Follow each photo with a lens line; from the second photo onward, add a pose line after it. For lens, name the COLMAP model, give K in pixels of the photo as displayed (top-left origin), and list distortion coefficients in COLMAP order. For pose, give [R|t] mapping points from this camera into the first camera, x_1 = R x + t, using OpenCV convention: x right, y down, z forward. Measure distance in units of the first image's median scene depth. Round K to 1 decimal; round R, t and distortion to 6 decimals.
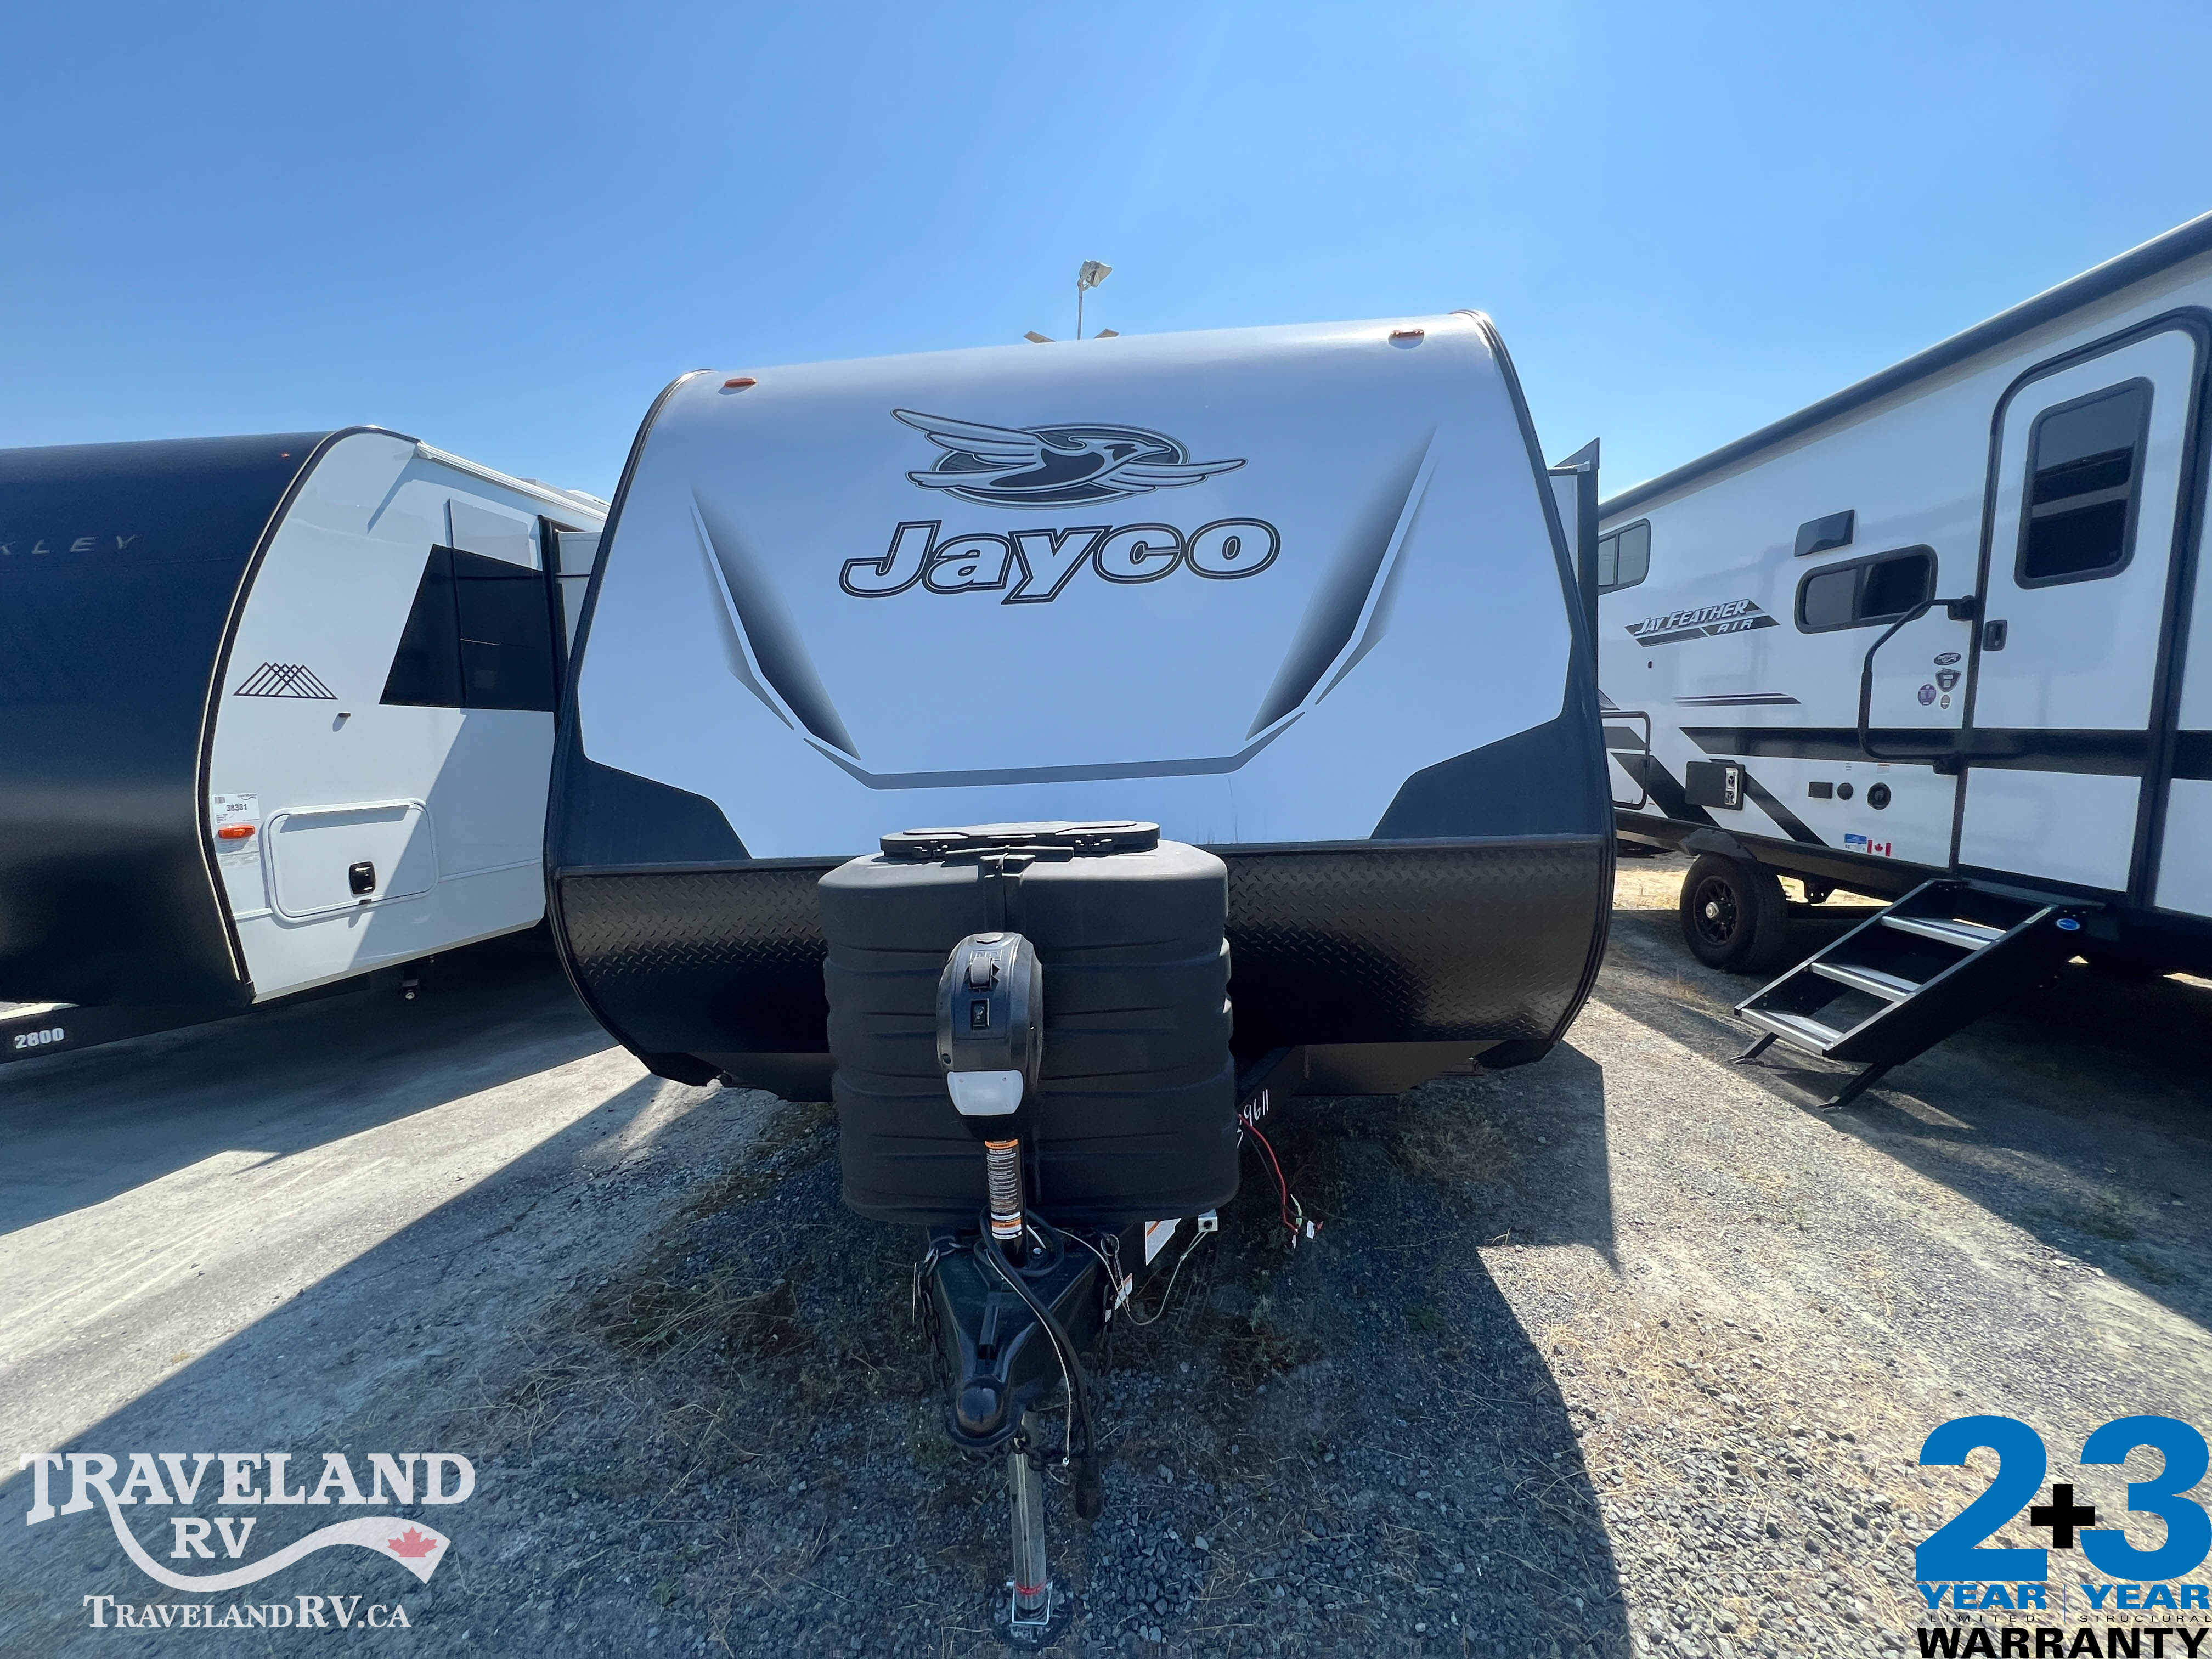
lens RADIAL K [[886.8, 0, 1103.5], [0, 886.8, 825.2], [0, 0, 1]] dist [-0.001860, 0.000410]
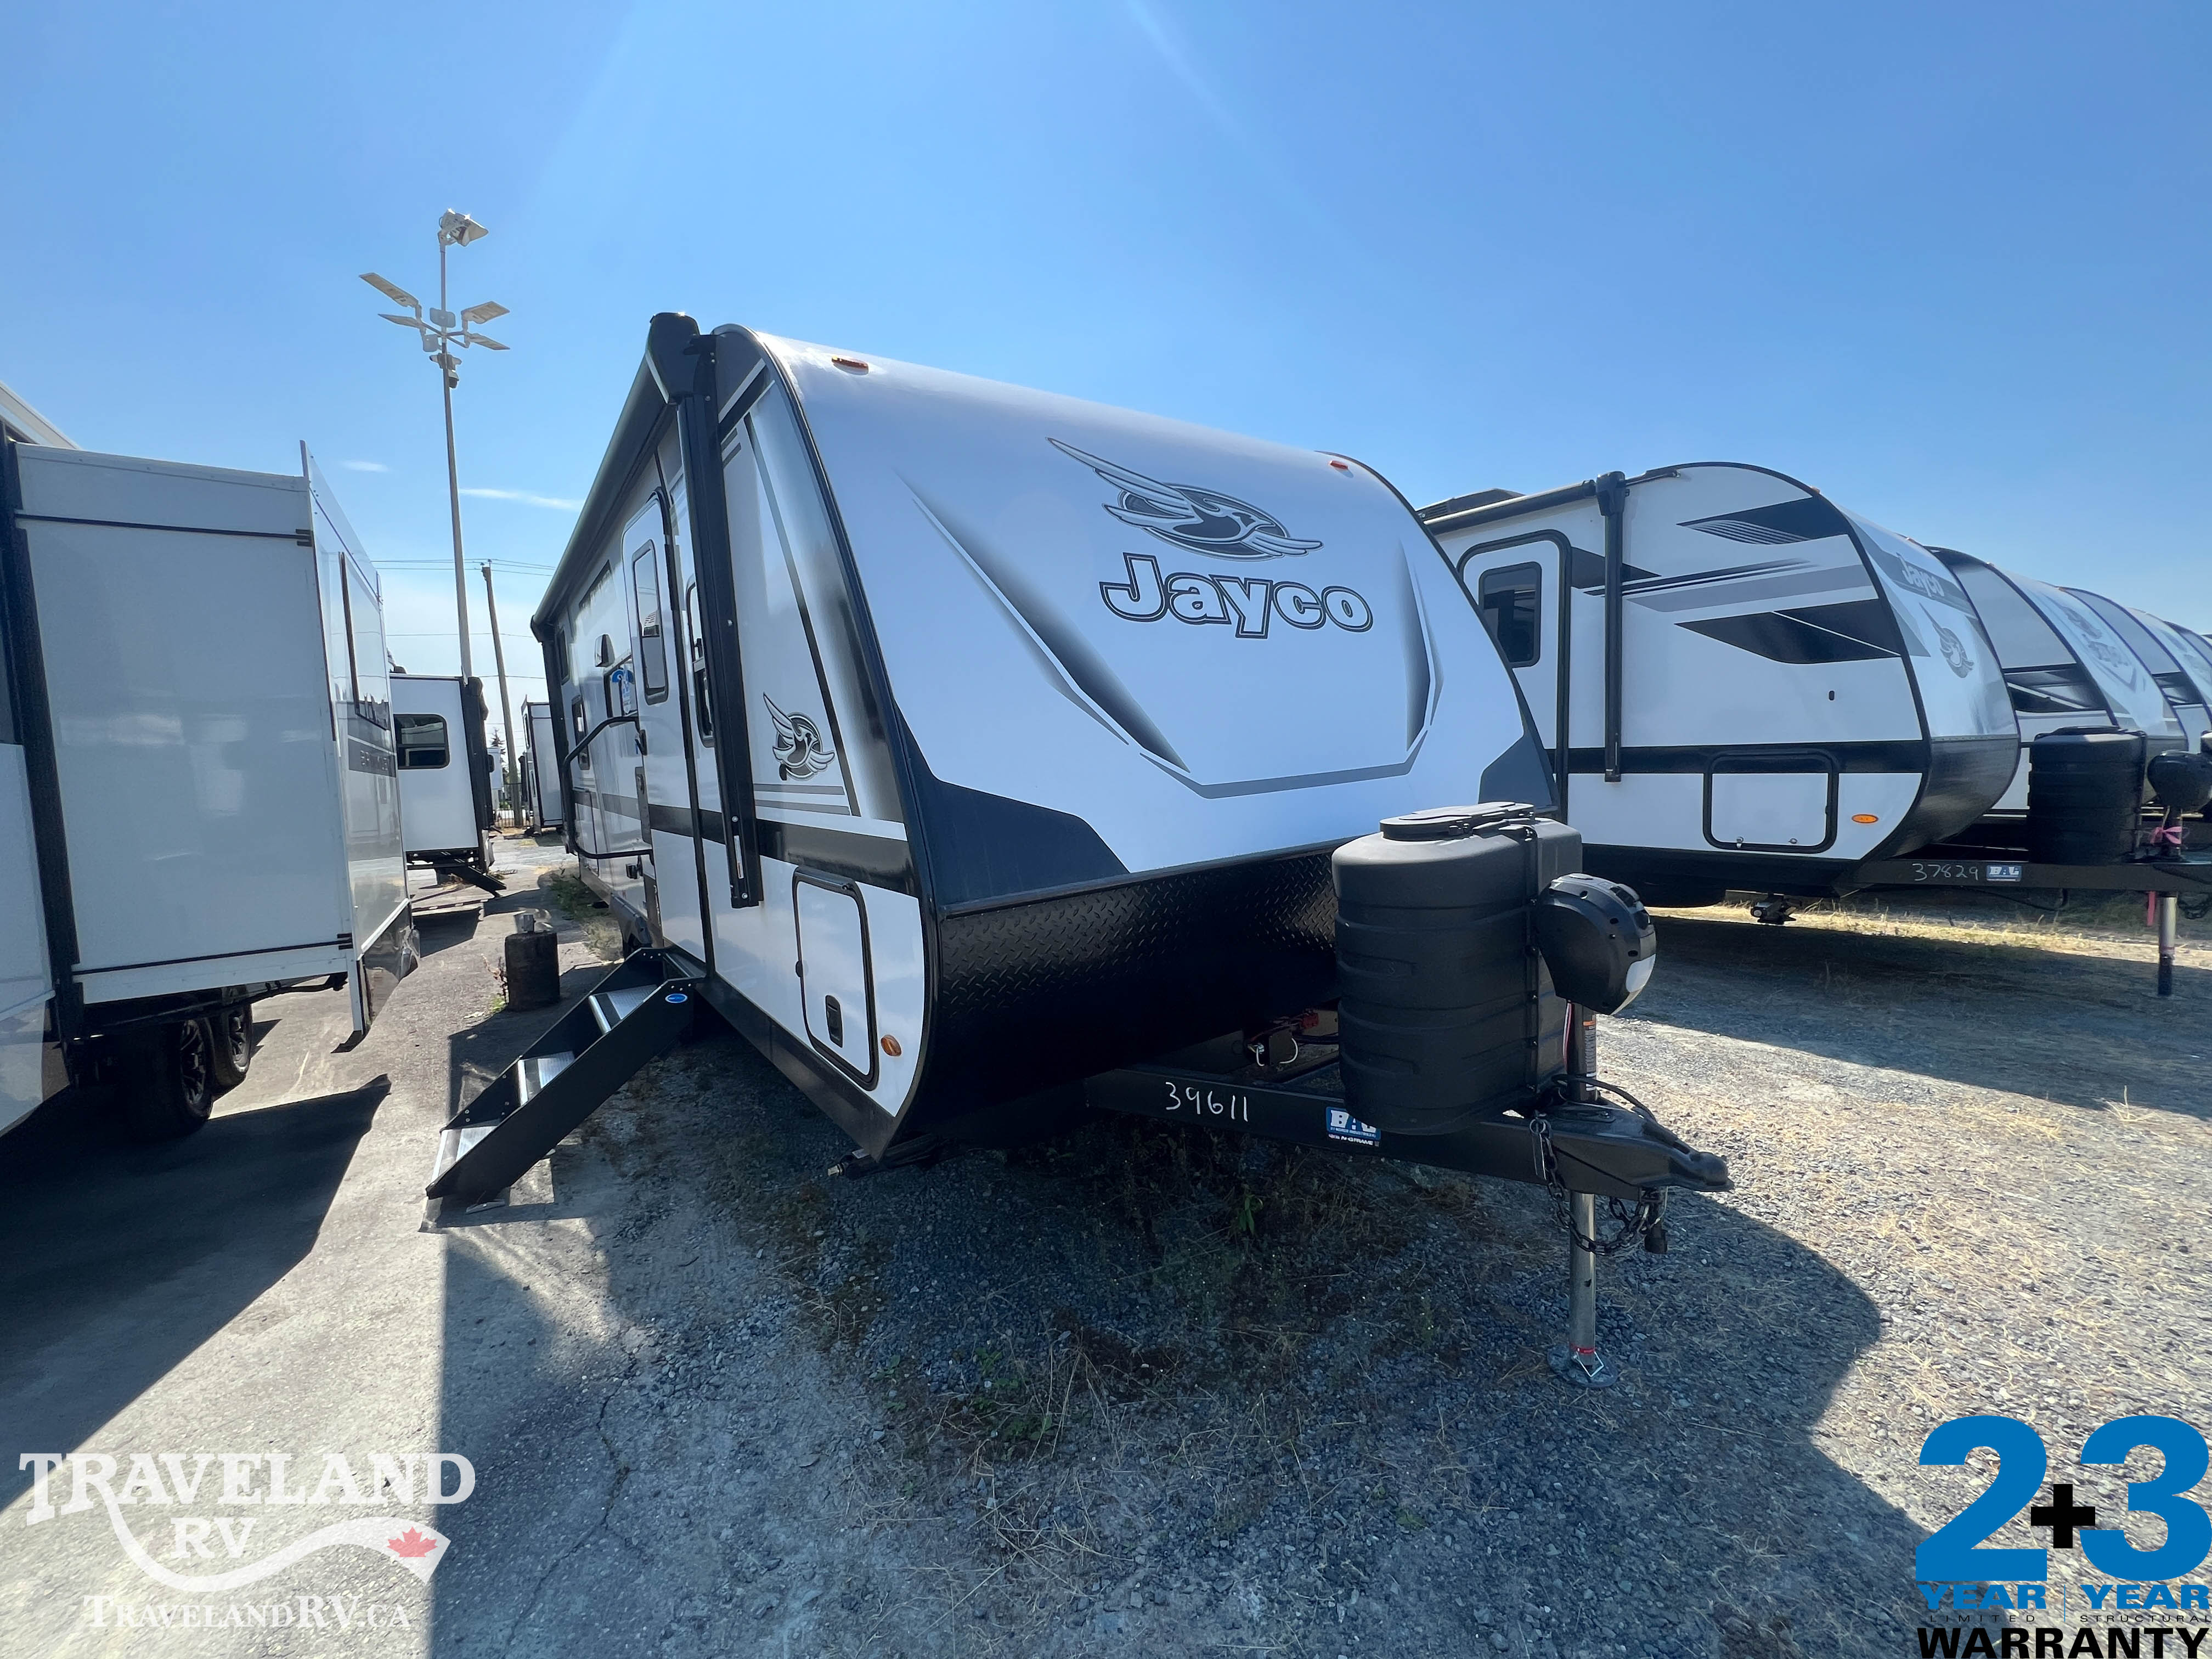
lens RADIAL K [[886.8, 0, 1103.5], [0, 886.8, 825.2], [0, 0, 1]] dist [-0.001860, 0.000410]
pose [[0.764529, -0.059125, 0.641872, -0.934222], [0.092778, 0.995509, -0.018808, 0.000149], [-0.637877, 0.073931, 0.766581, 0.224721]]
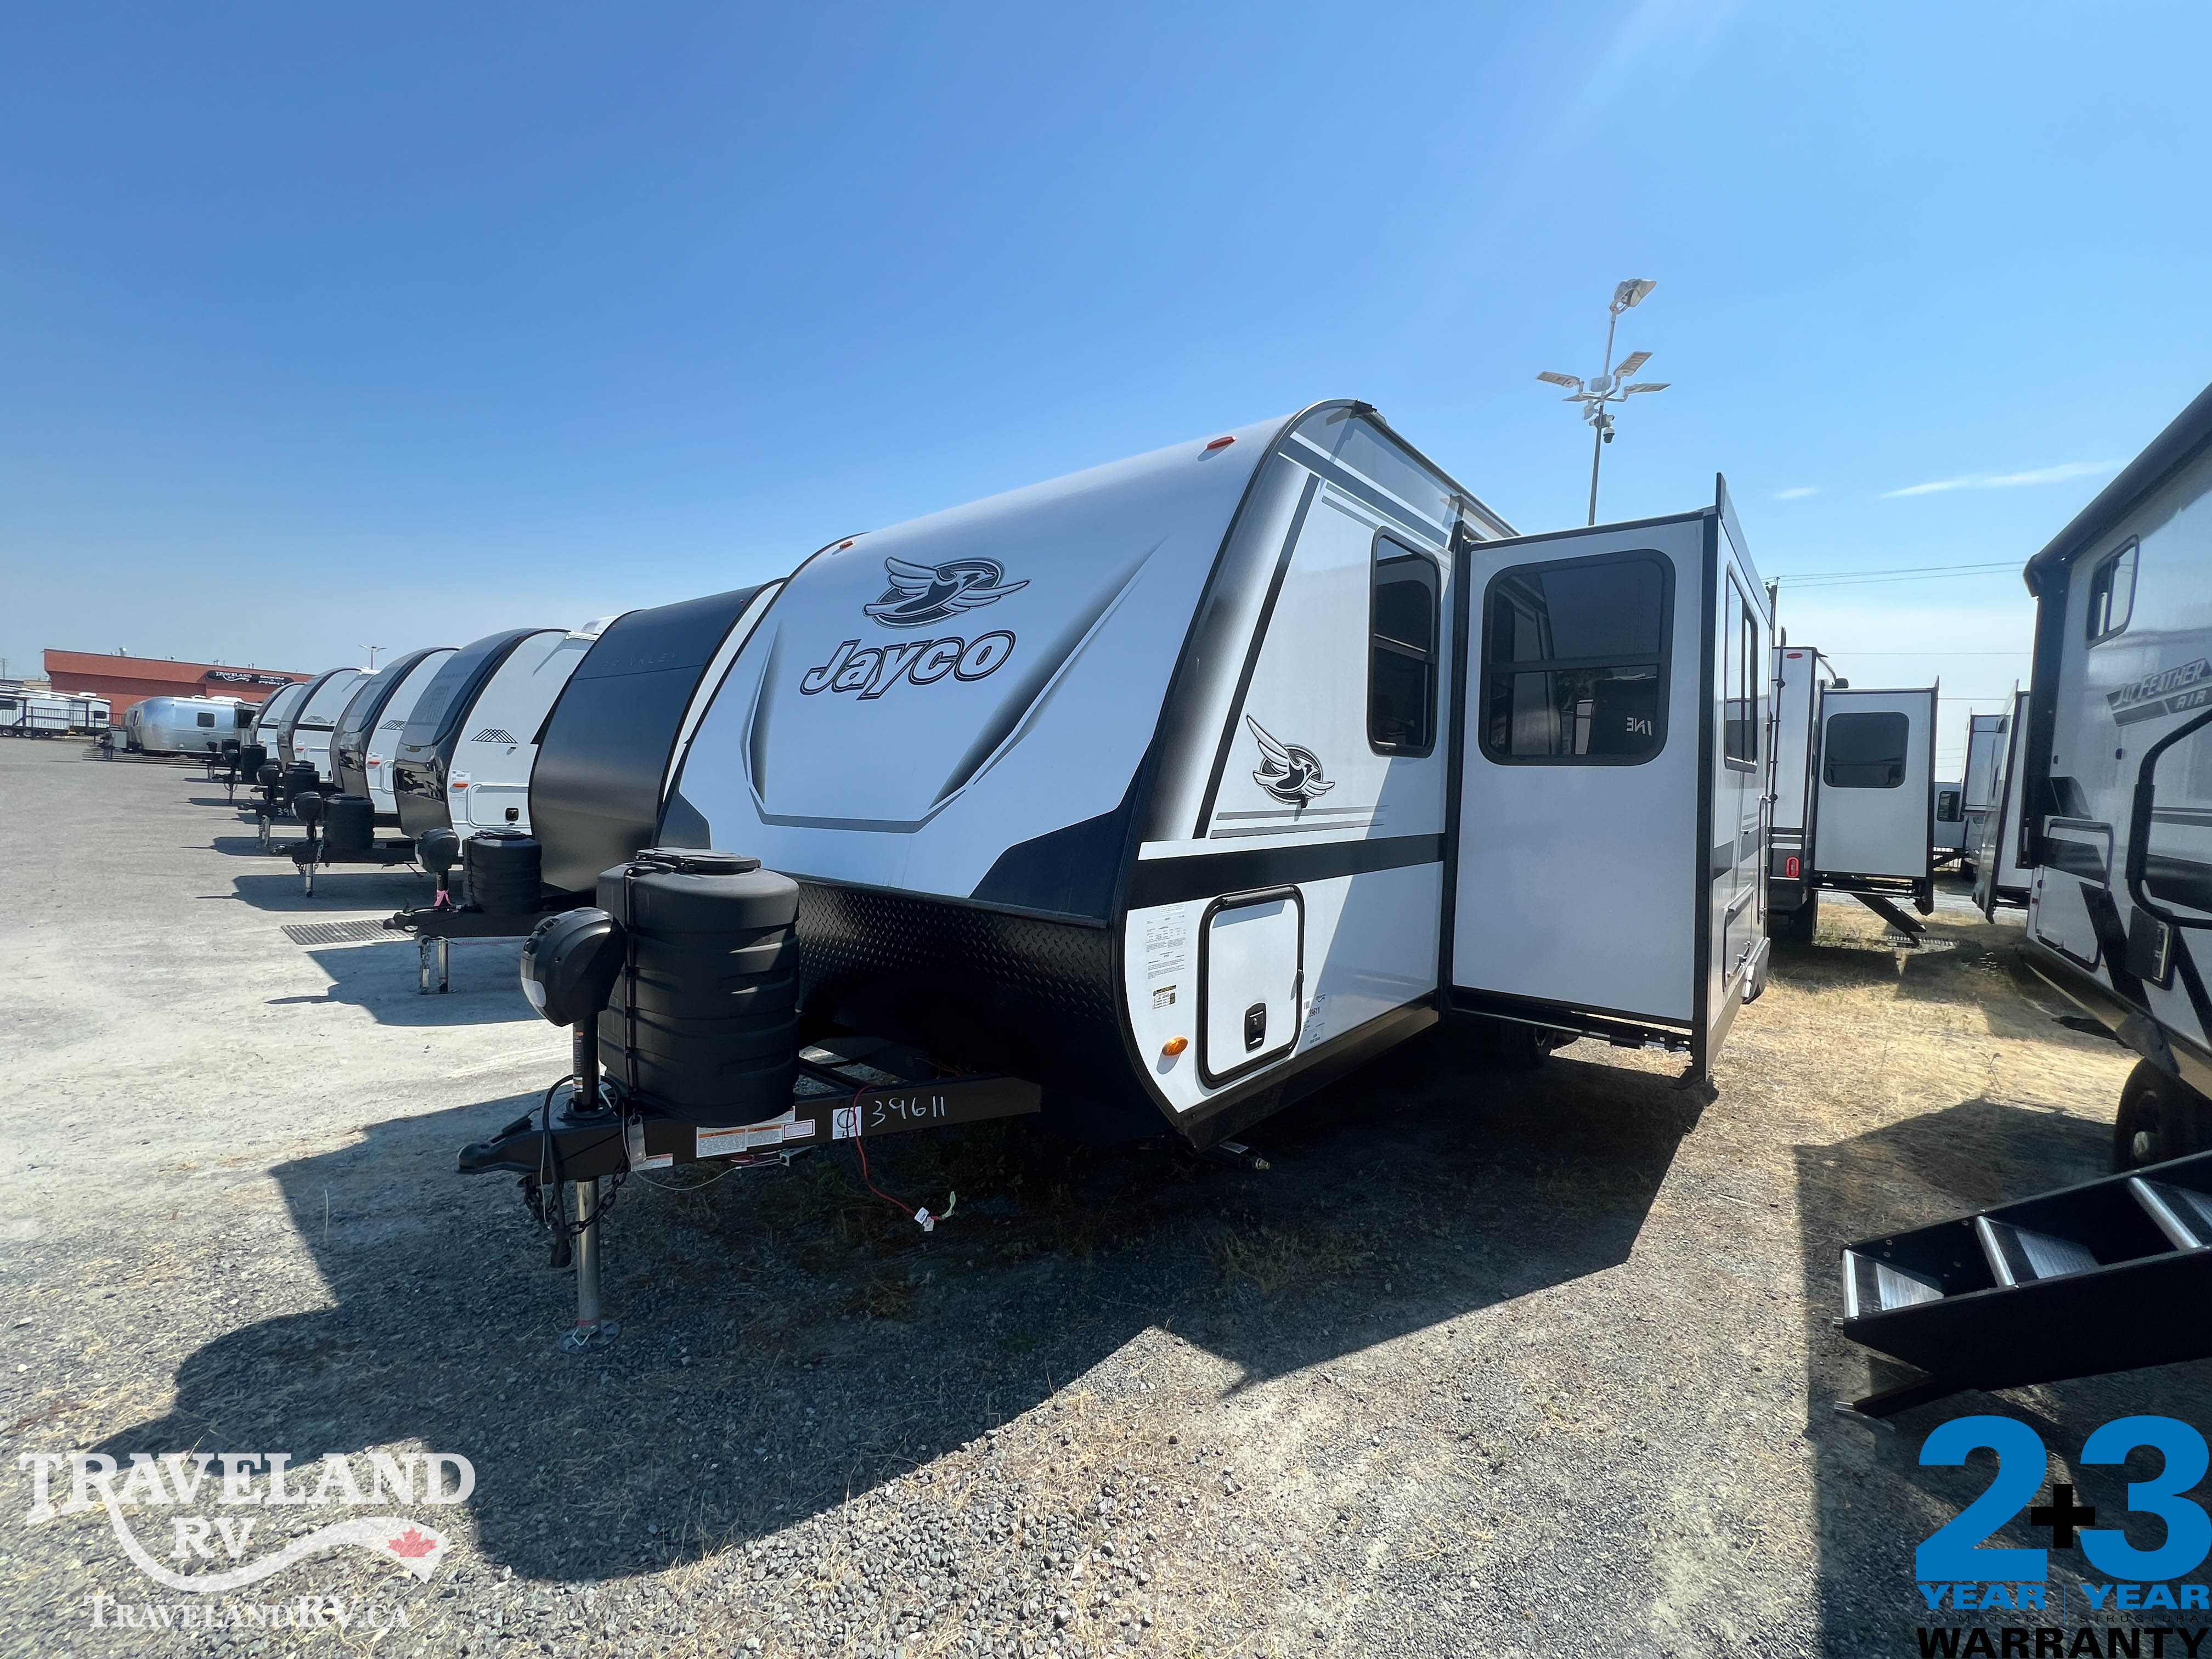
lens RADIAL K [[882.6, 0, 1102.3], [0, 882.6, 828.9], [0, 0, 1]] dist [-0.001921, -0.000052]
pose [[0.812460, 0.086227, -0.576605, 0.940917], [-0.117144, 0.992977, -0.016569, -0.066493], [0.571127, 0.081008, 0.816855, 0.100456]]
